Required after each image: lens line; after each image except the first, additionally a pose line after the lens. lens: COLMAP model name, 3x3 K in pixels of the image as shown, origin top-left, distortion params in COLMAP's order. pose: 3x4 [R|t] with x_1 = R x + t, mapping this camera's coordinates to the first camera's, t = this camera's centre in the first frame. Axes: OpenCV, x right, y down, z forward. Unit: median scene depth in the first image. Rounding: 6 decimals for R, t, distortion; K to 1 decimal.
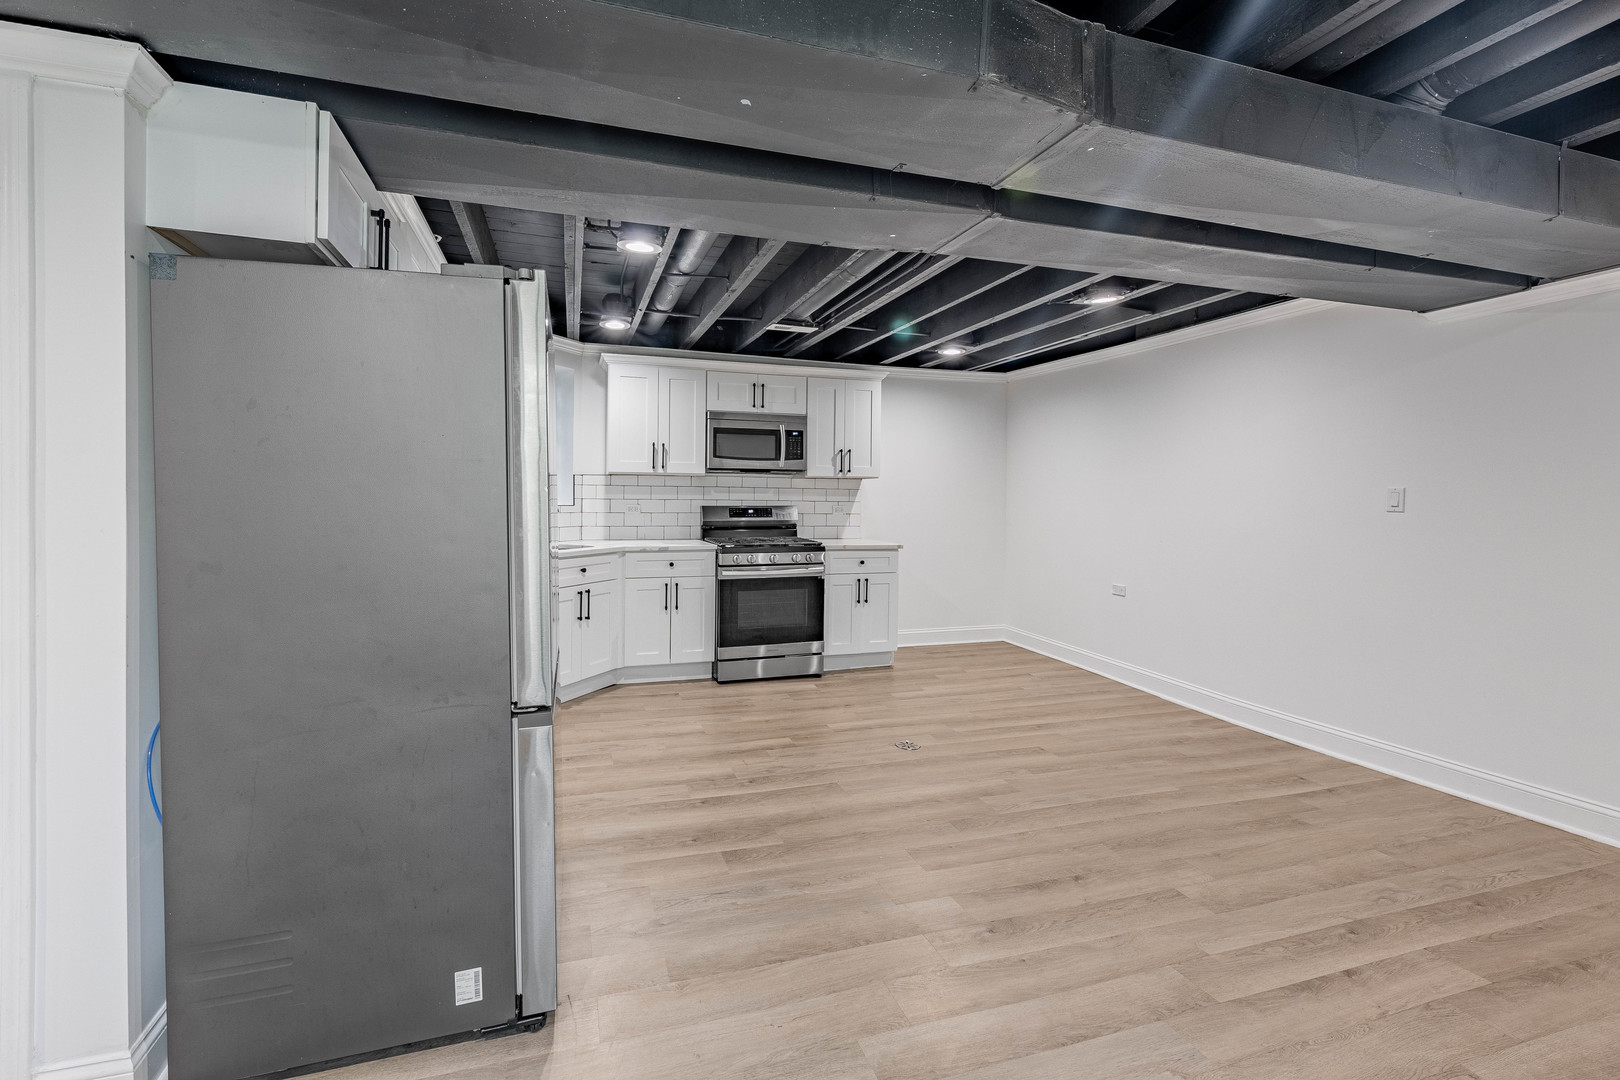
lens RADIAL K [[684.7, 0, 762.8], [0, 684.7, 505.4], [0, 0, 1]] dist [0.014849, -0.005224]
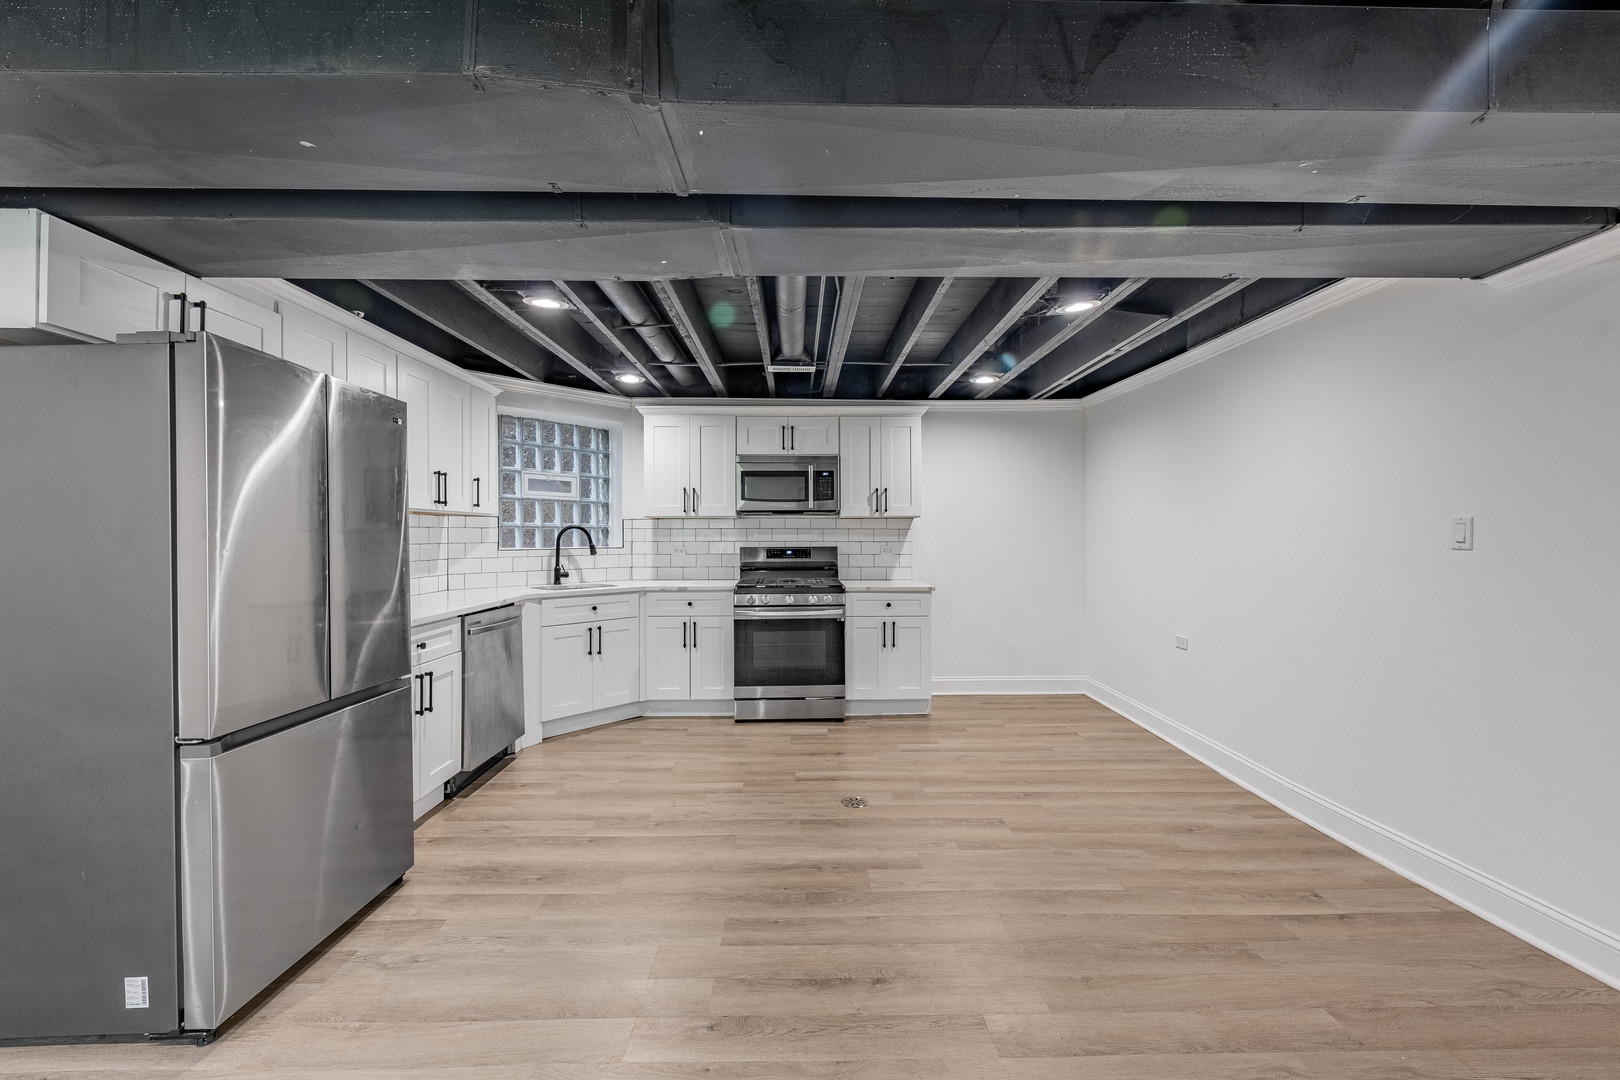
lens RADIAL K [[648.8, 0, 808.1], [0, 648.8, 534.9], [0, 0, 1]] dist [0.012074, -0.004707]
pose [[0.963474, -0.012311, -0.267519, 0.304535], [0.007680, 0.999802, -0.018351, 0.000760], [0.267692, 0.015626, 0.963378, 0.096537]]
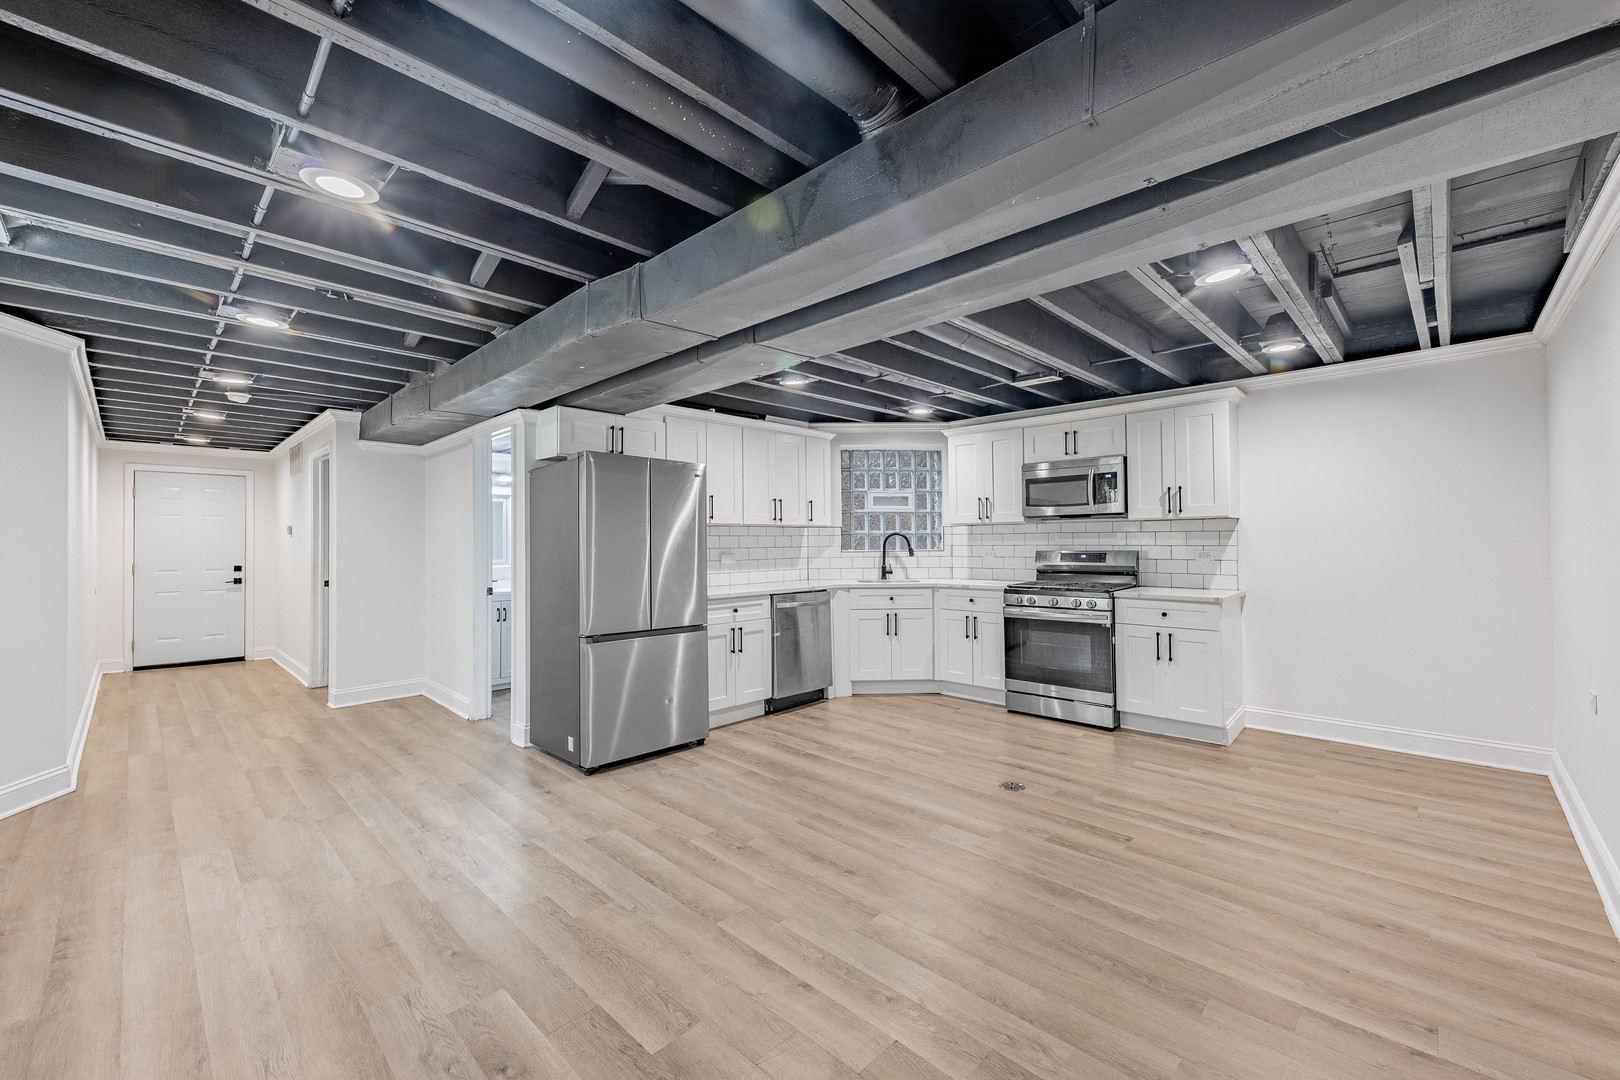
lens RADIAL K [[648.8, 0, 808.1], [0, 648.8, 534.9], [0, 0, 1]] dist [0.012074, -0.004707]
pose [[0.490663, -0.023681, -0.871027, 0.706703], [0.000046, 0.999631, -0.027152, 0.003482], [0.871349, 0.013283, 0.490484, 0.203387]]
